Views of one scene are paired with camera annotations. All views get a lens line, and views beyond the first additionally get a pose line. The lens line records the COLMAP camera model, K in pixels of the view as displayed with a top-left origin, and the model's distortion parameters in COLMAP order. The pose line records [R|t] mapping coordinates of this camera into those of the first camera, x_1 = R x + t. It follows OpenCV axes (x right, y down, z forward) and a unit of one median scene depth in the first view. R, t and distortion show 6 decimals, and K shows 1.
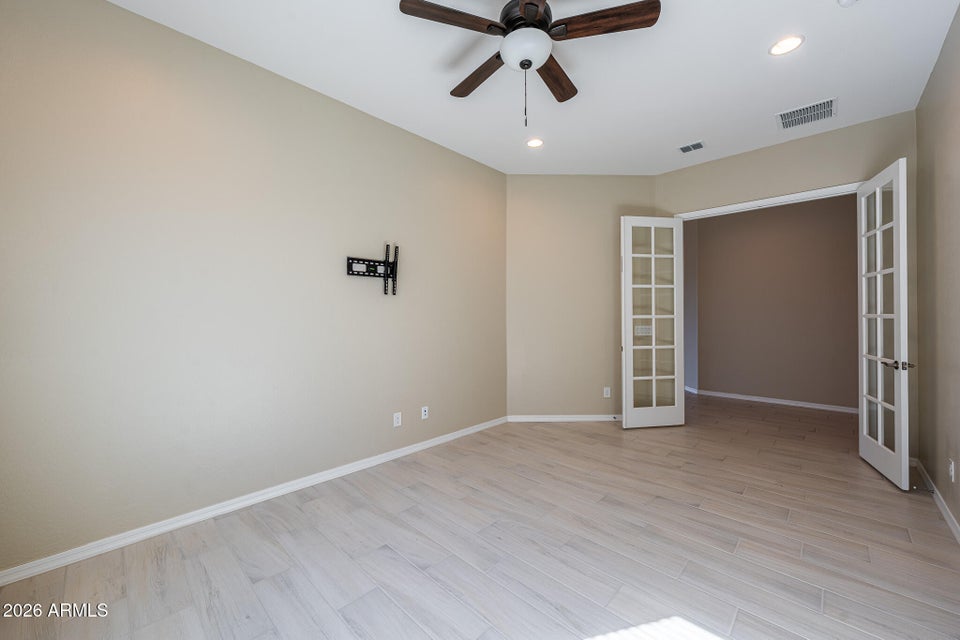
lens RADIAL K [[373.7, 0, 480.0], [0, 373.7, 320.0], [0, 0, 1]] dist [0.000001, 0.000036]
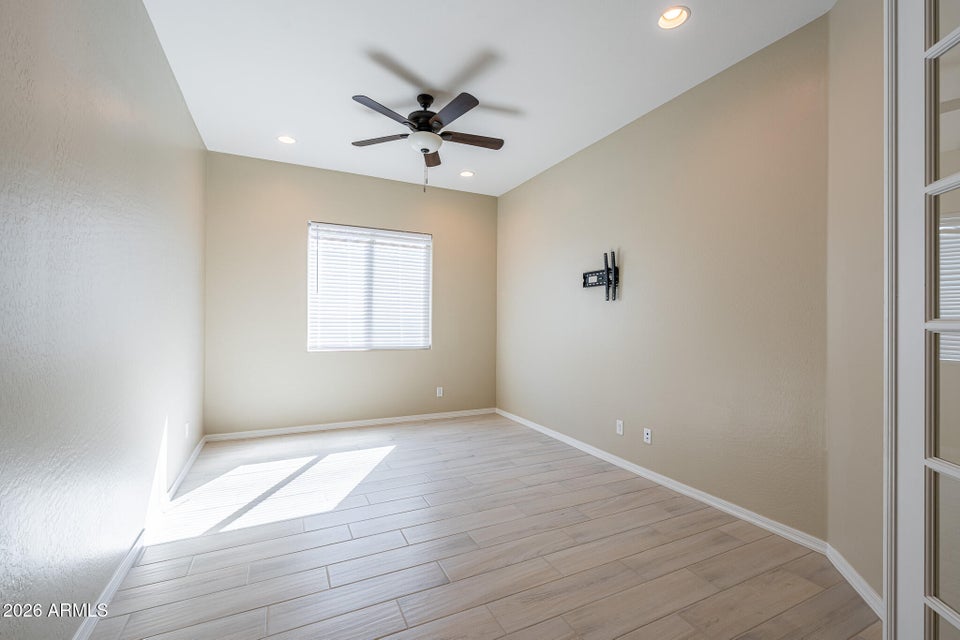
lens RADIAL K [[413.0, 0, 480.0], [0, 413.0, 320.0], [0, 0, 1]] dist [0.001829, 0.000139]
pose [[-0.349621, -0.002020, -0.936889, 0.990172], [-0.015190, 0.999878, 0.003512, -0.013266], [0.936768, 0.015459, -0.349609, 1.109688]]
